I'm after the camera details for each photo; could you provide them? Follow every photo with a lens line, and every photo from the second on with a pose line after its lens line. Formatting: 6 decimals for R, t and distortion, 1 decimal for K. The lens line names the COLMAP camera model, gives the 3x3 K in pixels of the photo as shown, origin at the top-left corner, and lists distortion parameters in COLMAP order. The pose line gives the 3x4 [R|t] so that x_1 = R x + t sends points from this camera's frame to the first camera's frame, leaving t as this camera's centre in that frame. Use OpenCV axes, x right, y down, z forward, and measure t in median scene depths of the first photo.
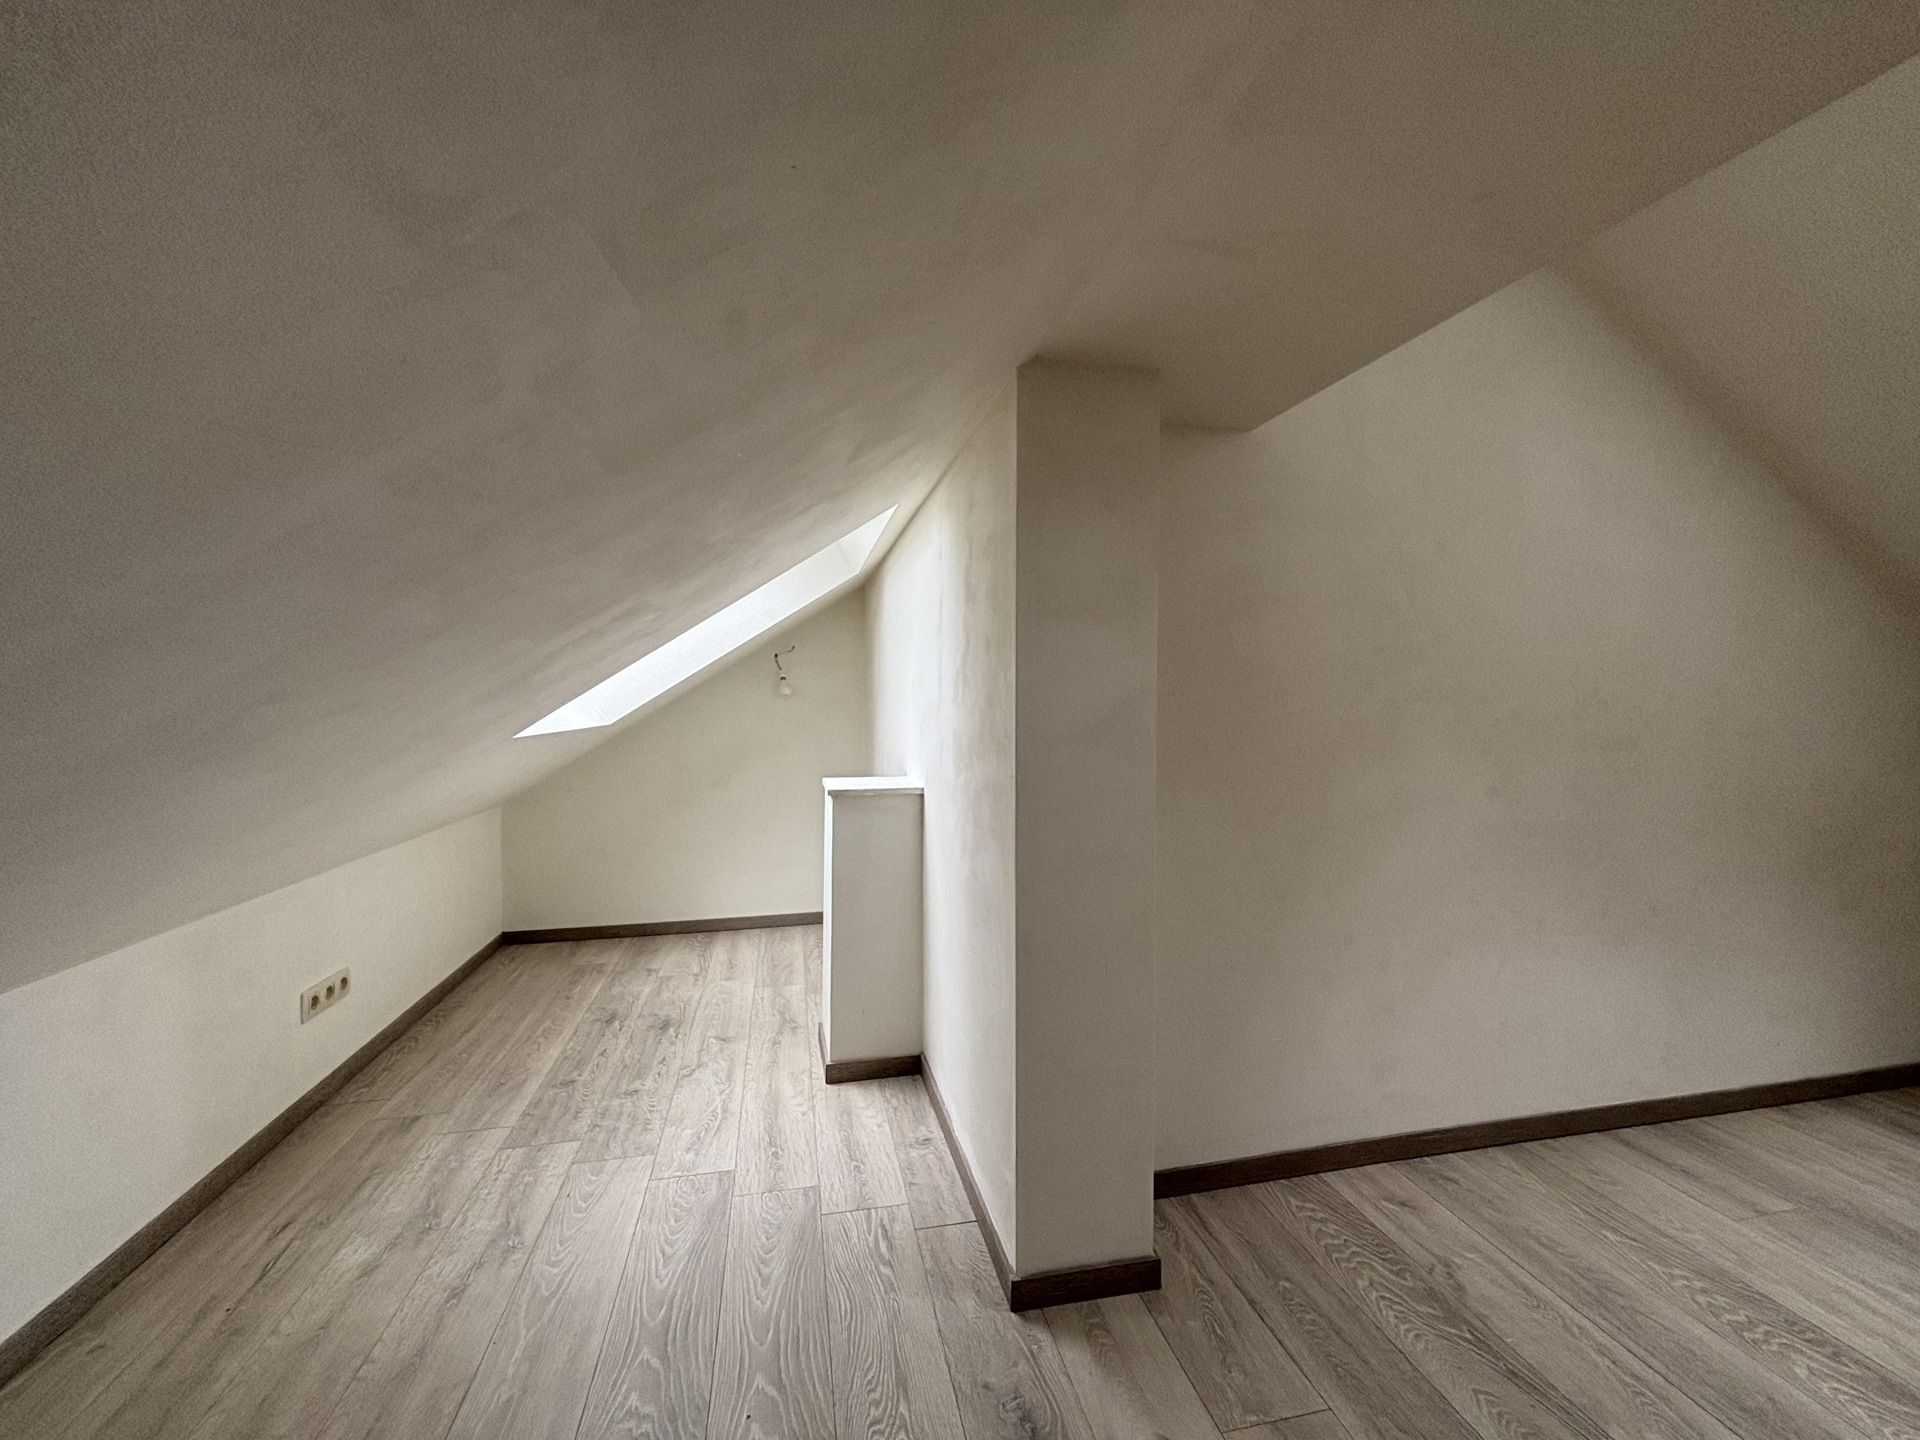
lens RADIAL K [[773.7, 0, 957.6], [0, 773.7, 719.3], [0, 0, 1]] dist [-0.000404, 0.000123]
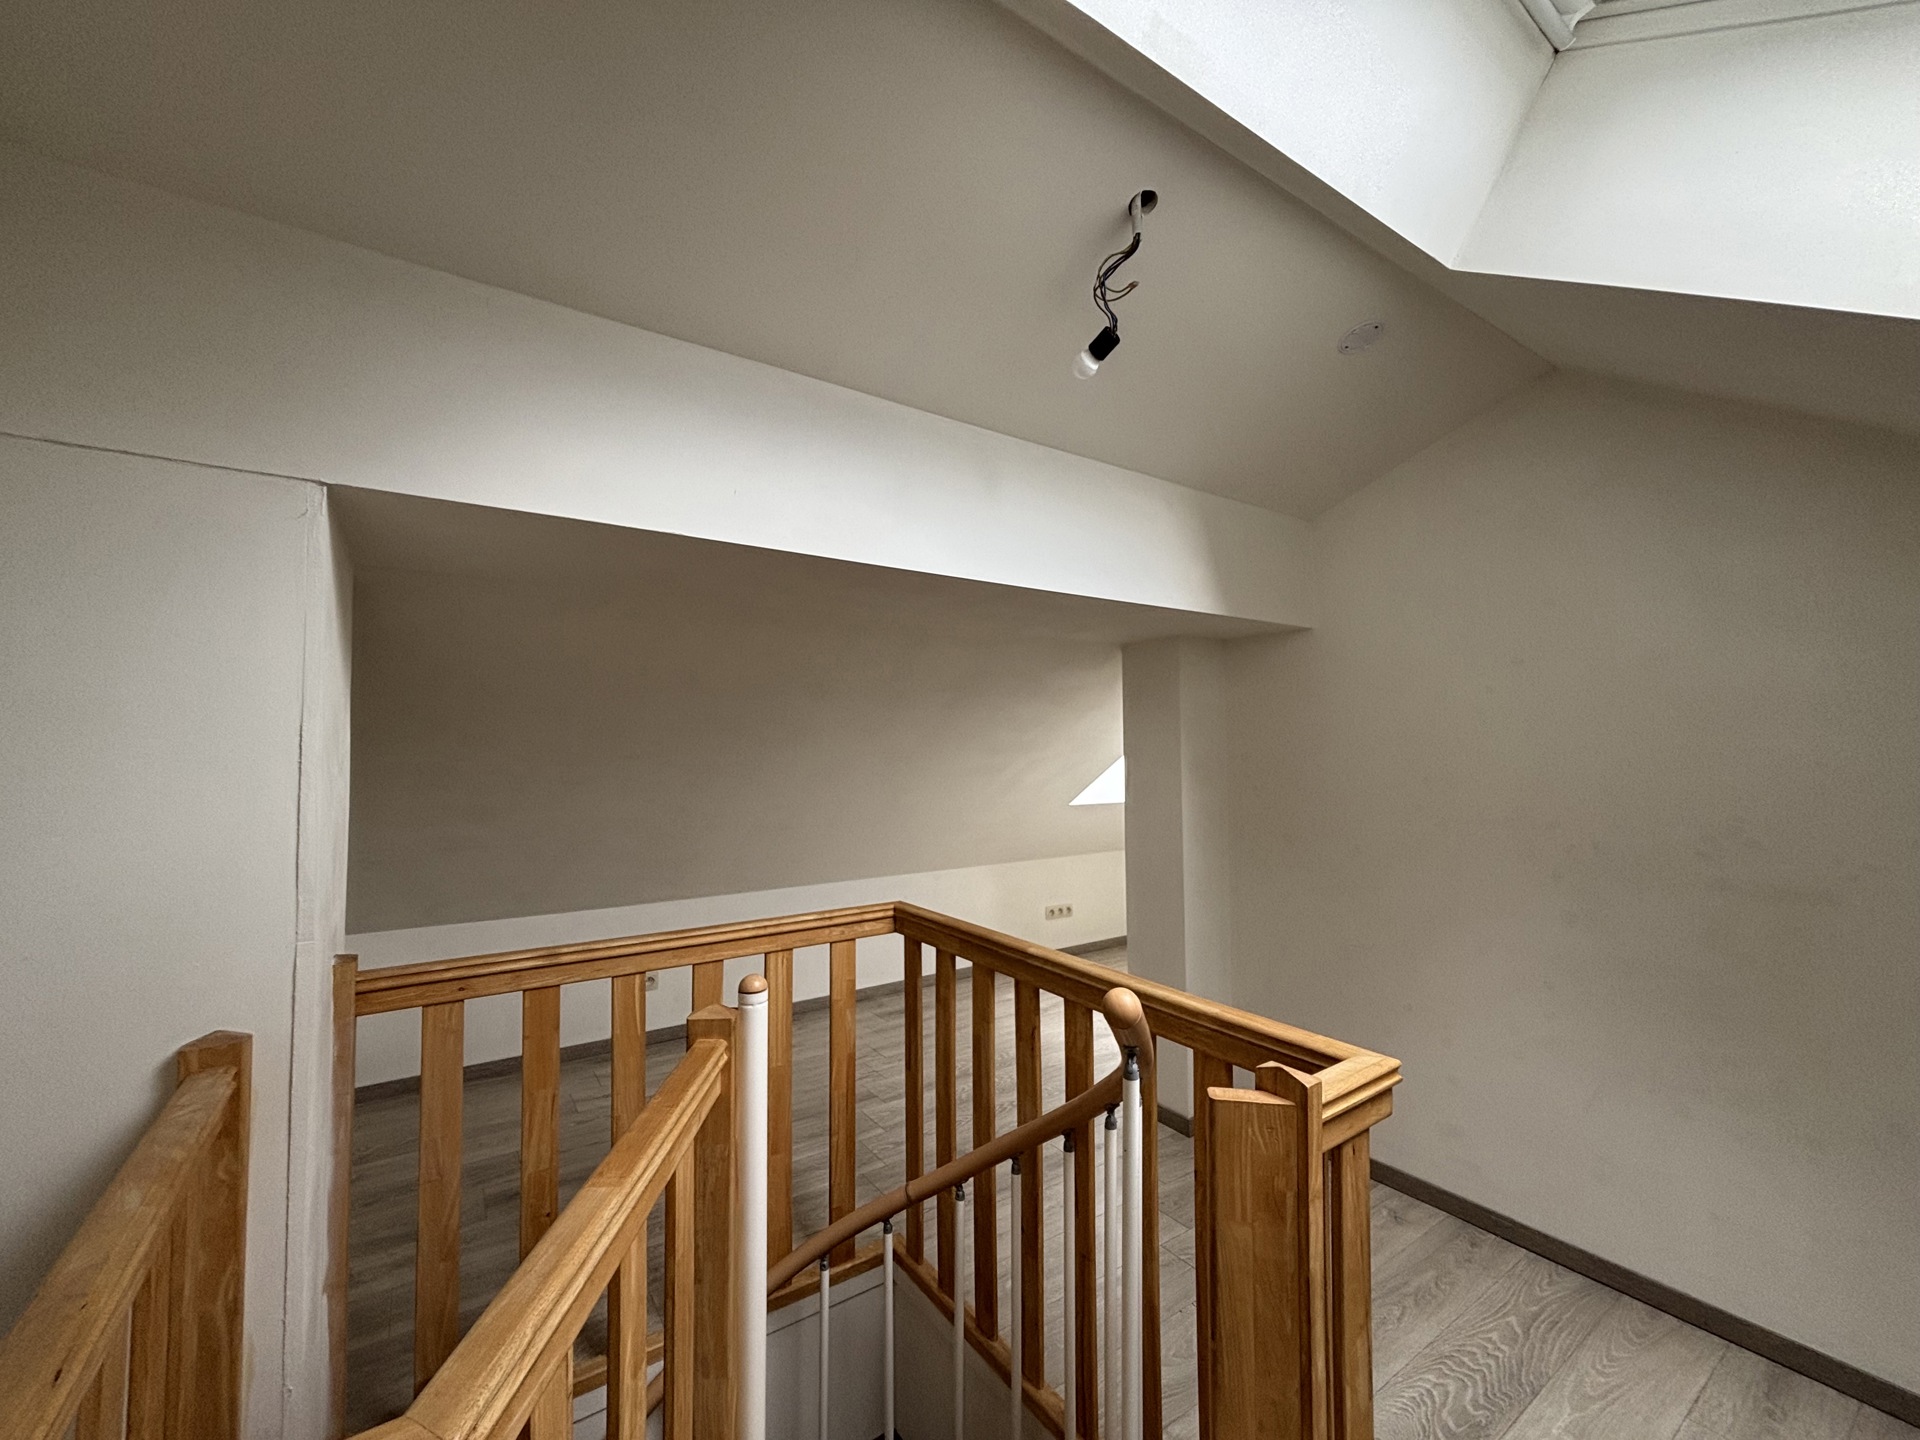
lens RADIAL K [[773.7, 0, 957.6], [0, 773.7, 719.3], [0, 0, 1]] dist [-0.000404, 0.000123]
pose [[0.364456, -0.039350, -0.930389, 1.373587], [-0.024135, 0.998372, -0.051679, -0.097780], [0.930908, 0.041289, 0.362913, -0.151056]]
